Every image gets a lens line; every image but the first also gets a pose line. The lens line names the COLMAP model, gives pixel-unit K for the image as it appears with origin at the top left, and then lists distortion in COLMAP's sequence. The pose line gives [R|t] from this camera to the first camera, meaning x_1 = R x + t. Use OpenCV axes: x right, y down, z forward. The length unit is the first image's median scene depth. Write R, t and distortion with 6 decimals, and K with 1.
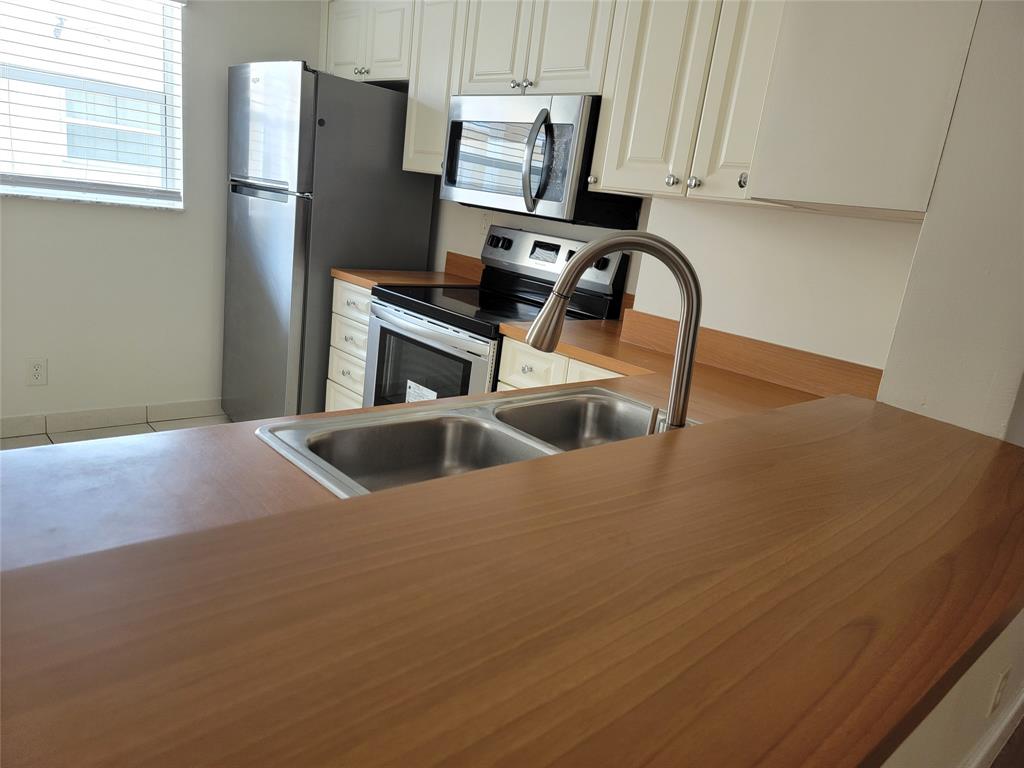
lens RADIAL K [[716.0, 0, 512.0], [0, 716.0, 384.0], [0, 0, 1]] dist [0.105132, -0.164422]
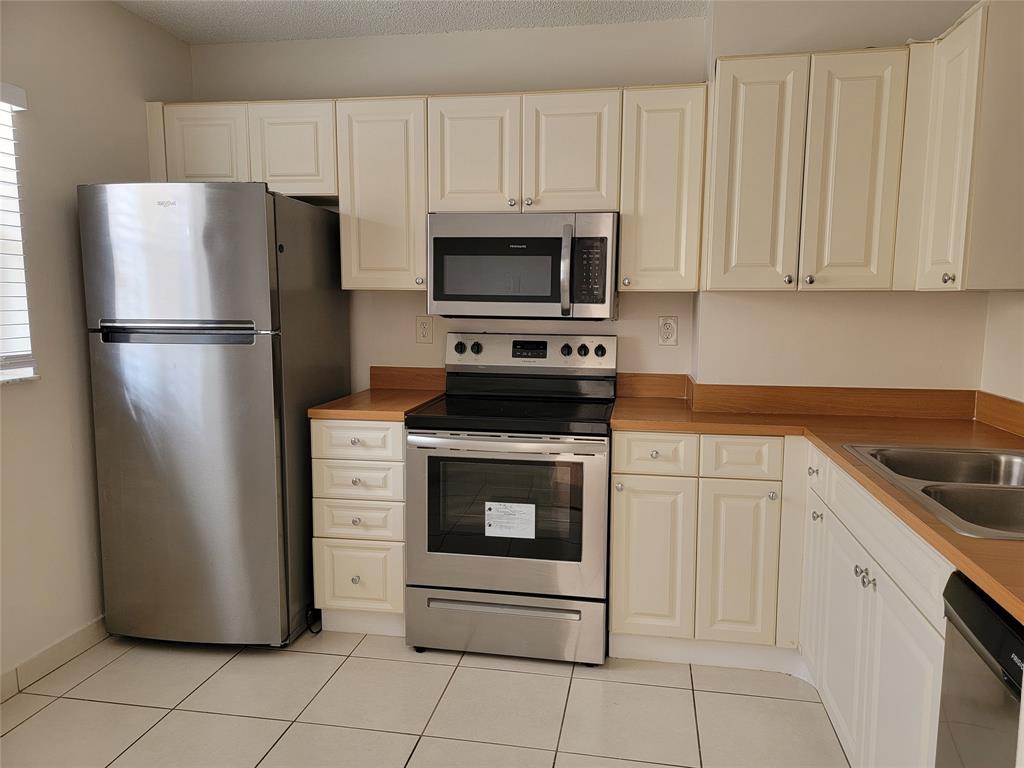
lens RADIAL K [[709.2, 0, 530.0], [0, 709.2, 379.9], [0, 0, 1]] dist [0.075886, -0.060712]
pose [[0.777927, -0.188002, 0.599571, -0.587351], [0.243738, 0.969765, -0.012163, -0.127253], [-0.579156, 0.155600, 0.800229, 0.170121]]
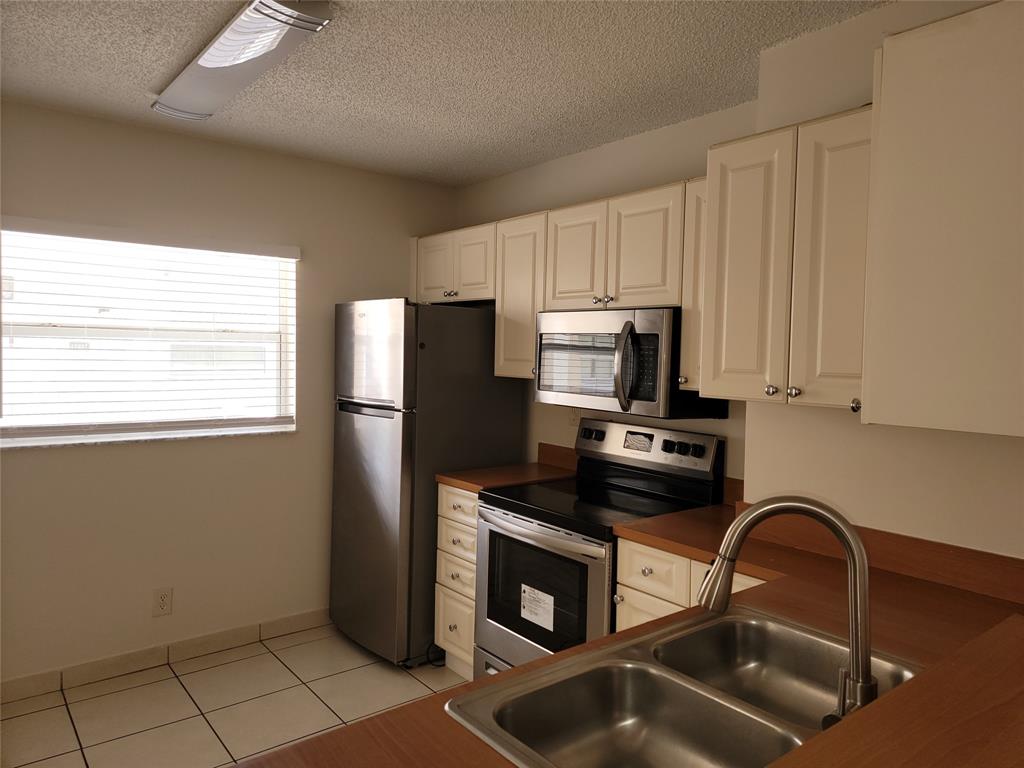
lens RADIAL K [[714.4, 0, 524.6], [0, 714.4, 370.8], [0, 0, 1]] dist [0.076779, -0.001180]
pose [[0.993112, -0.103019, -0.055814, -0.050132], [0.087816, 0.969808, -0.227508, -0.060990], [0.077567, 0.221040, 0.972175, -0.046712]]
